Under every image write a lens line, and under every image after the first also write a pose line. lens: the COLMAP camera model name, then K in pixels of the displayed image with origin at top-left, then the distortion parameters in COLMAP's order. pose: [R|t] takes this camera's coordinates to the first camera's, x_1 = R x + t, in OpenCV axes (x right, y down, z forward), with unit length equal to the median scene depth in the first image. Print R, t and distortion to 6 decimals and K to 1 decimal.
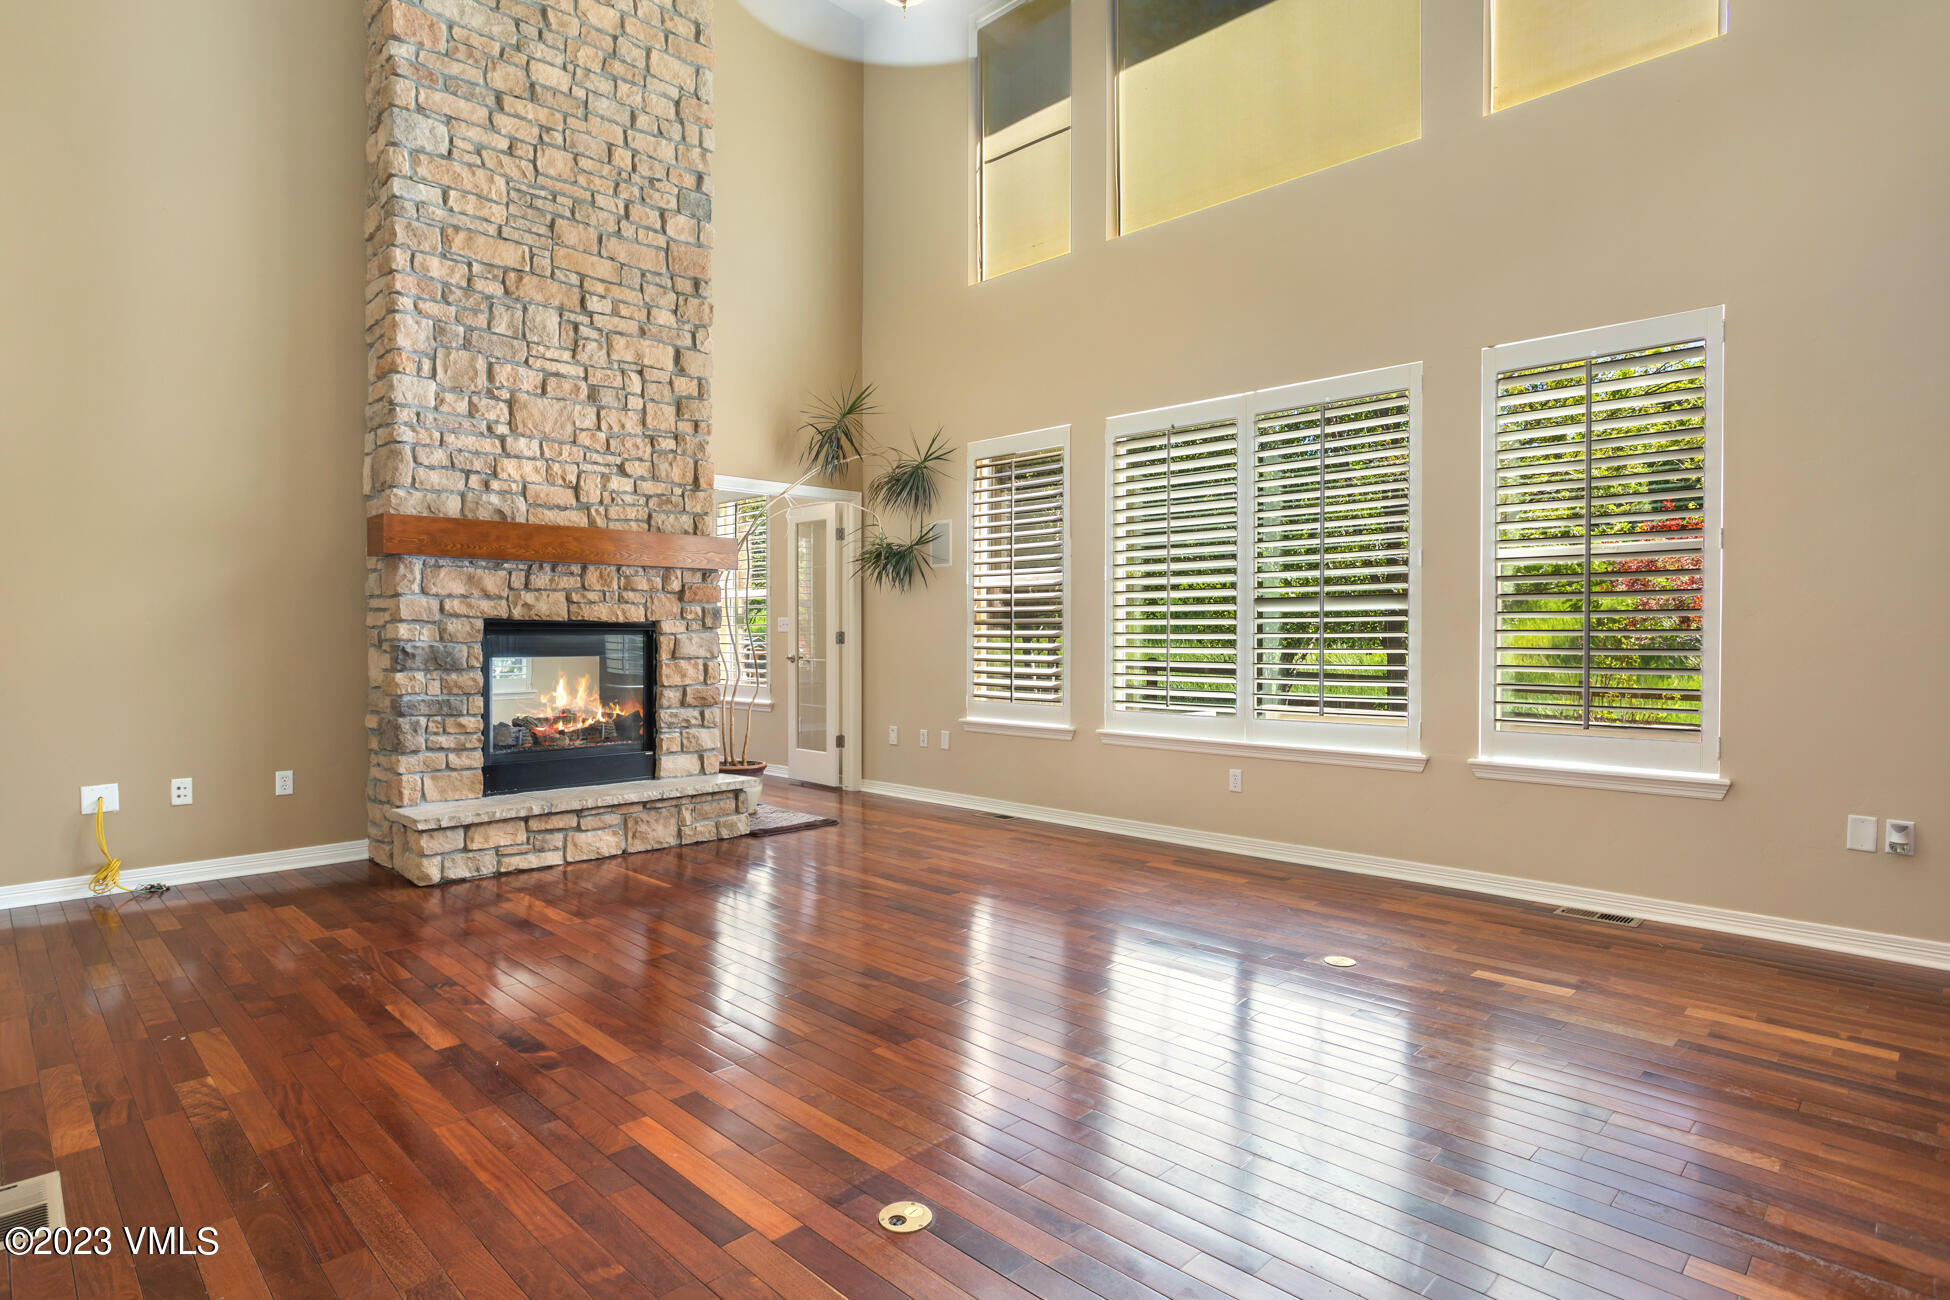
lens RADIAL K [[1027.5, 0, 972.6], [0, 1027.5, 654.0], [0, 0, 1]] dist [-0.022404, 0.005888]
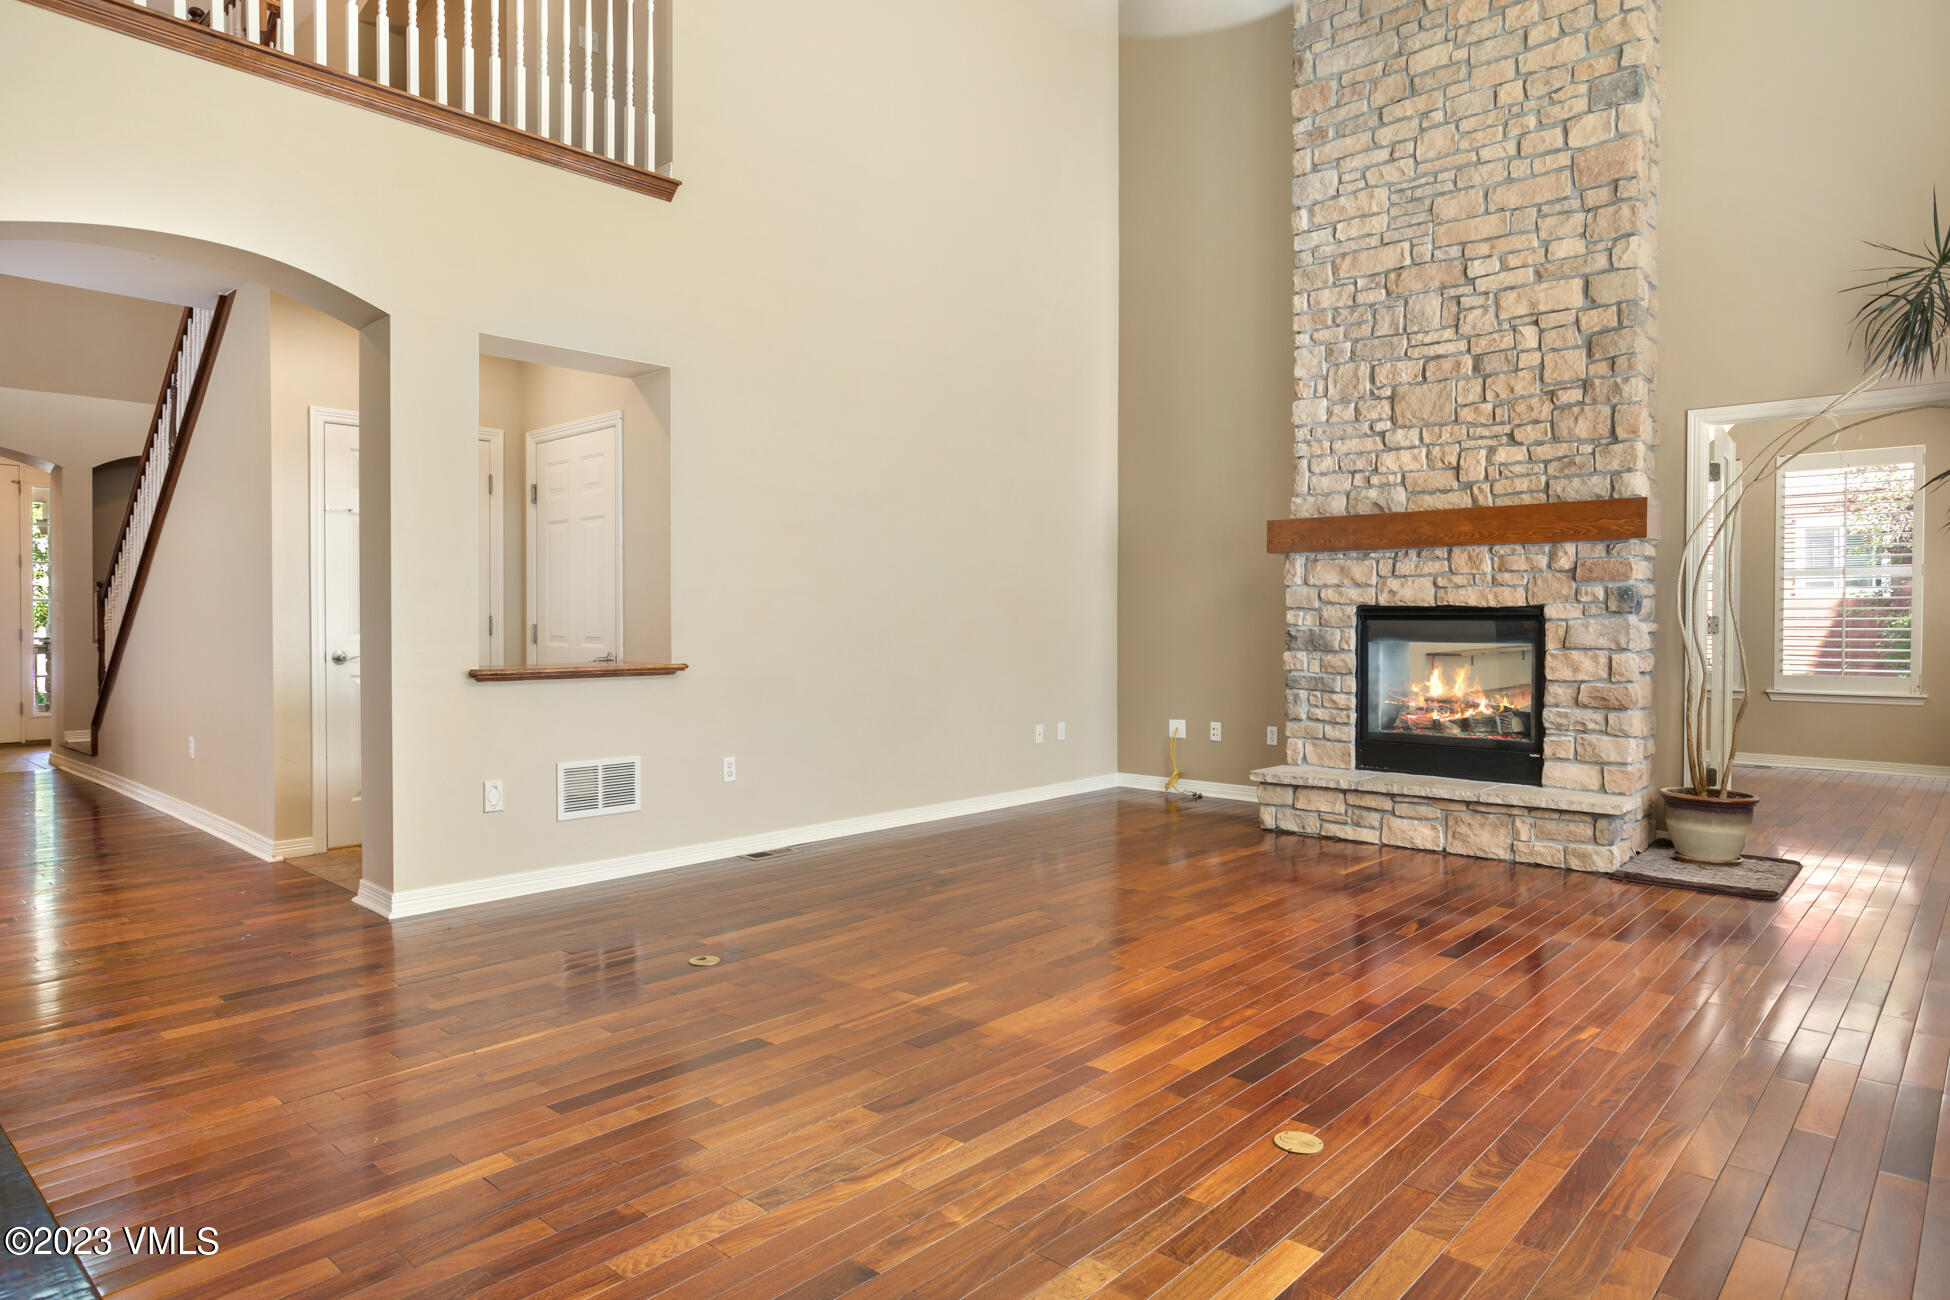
lens RADIAL K [[1143.6, 0, 965.9], [0, 1143.6, 645.8], [0, 0, 1]] dist [-0.009105, 0.009058]
pose [[0.048191, 0.020253, -0.998633, 0.675979], [-0.022959, 0.999553, 0.019163, -0.005207], [0.998574, 0.022004, 0.048635, 0.496808]]
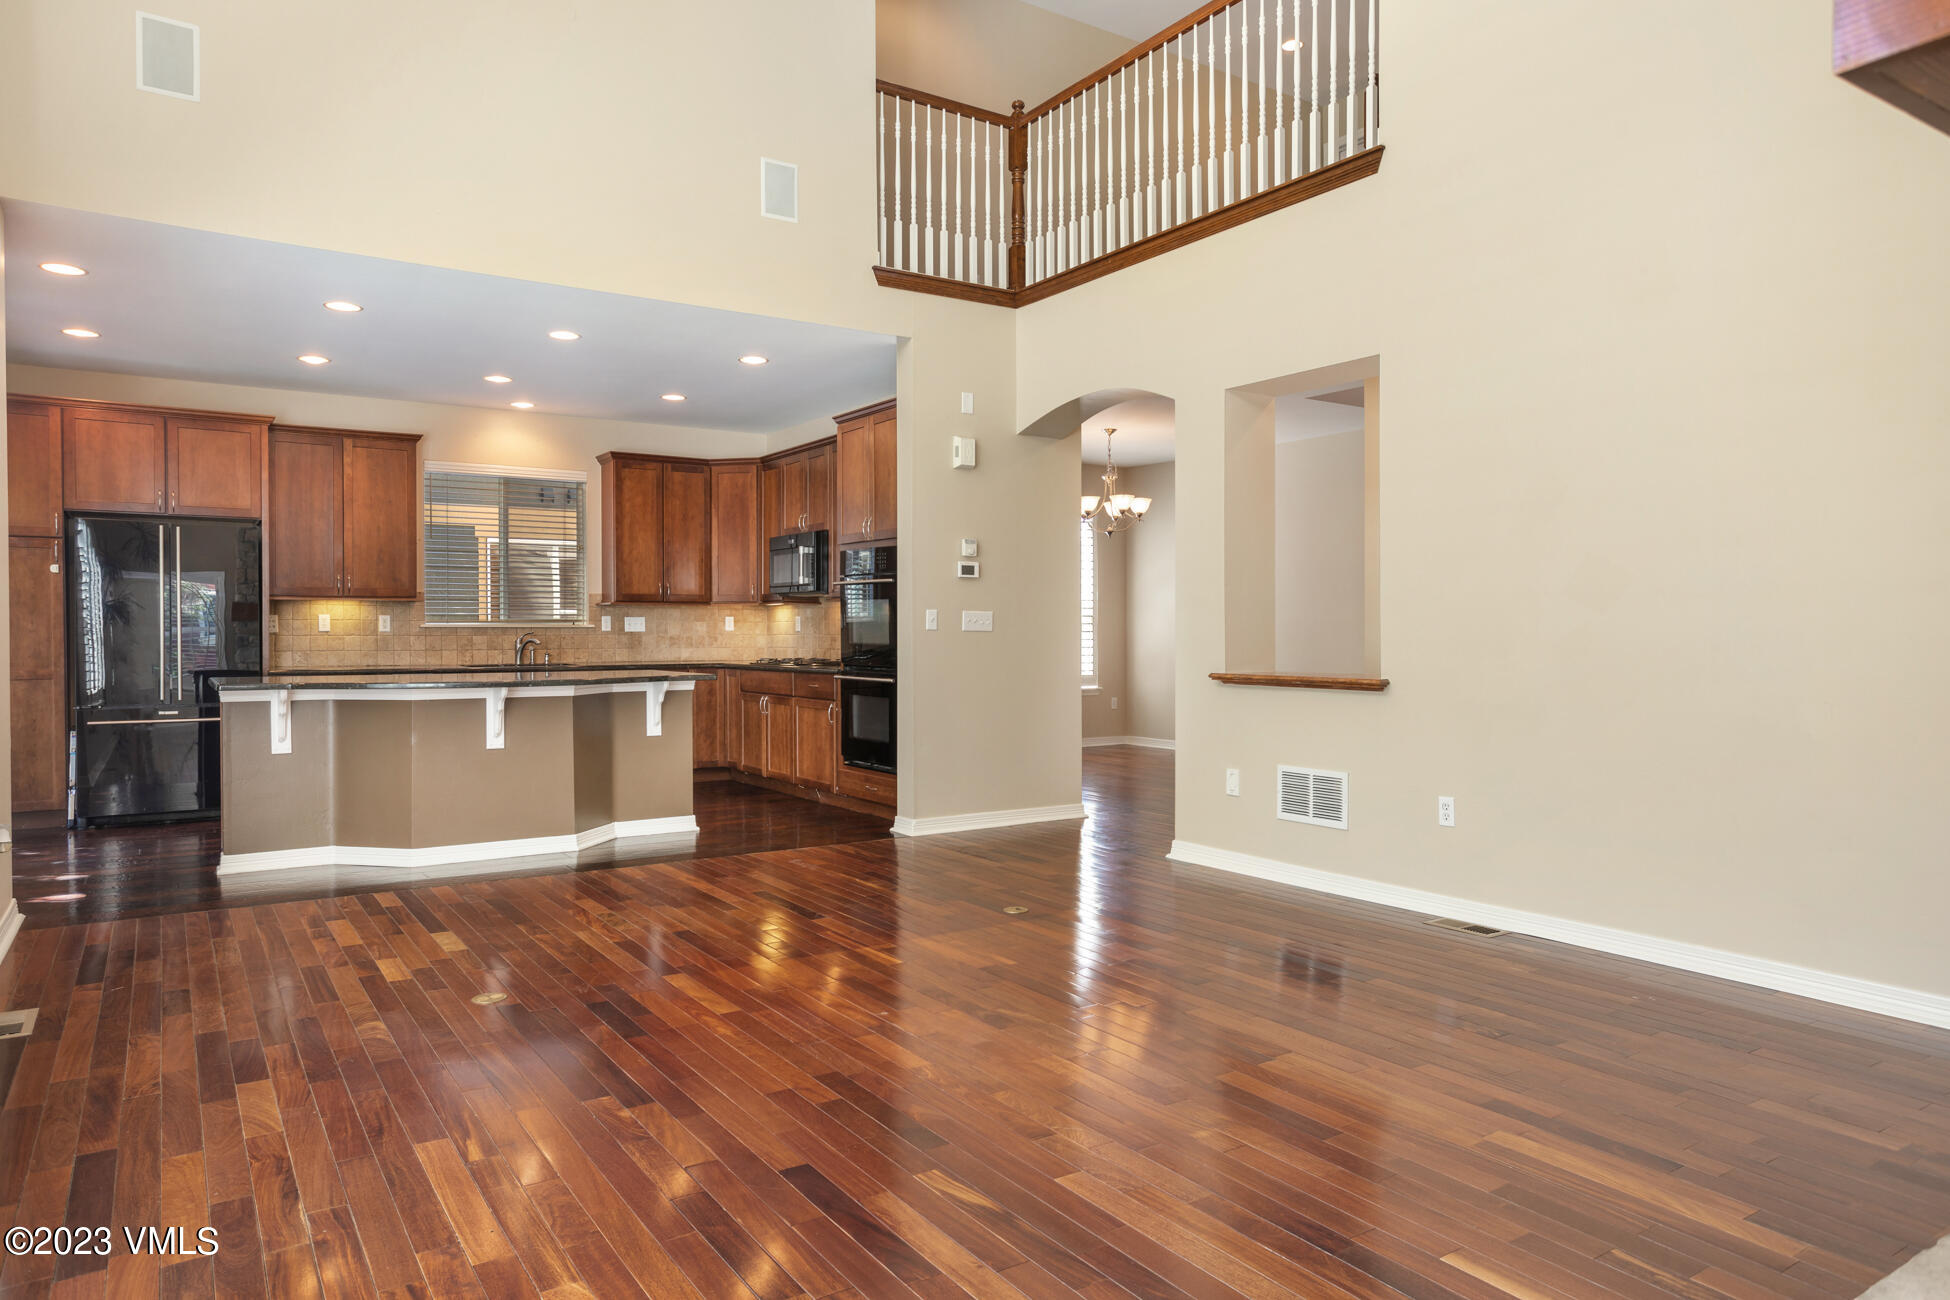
lens RADIAL K [[1251.8, 0, 973.2], [0, 1251.8, 645.4], [0, 0, 1]] dist [-0.006181, -0.001602]
pose [[-0.978406, 0.000220, 0.206693, -0.188108], [0.005975, 0.999612, 0.027220, -0.019012], [-0.206607, 0.027867, -0.978027, 1.291977]]
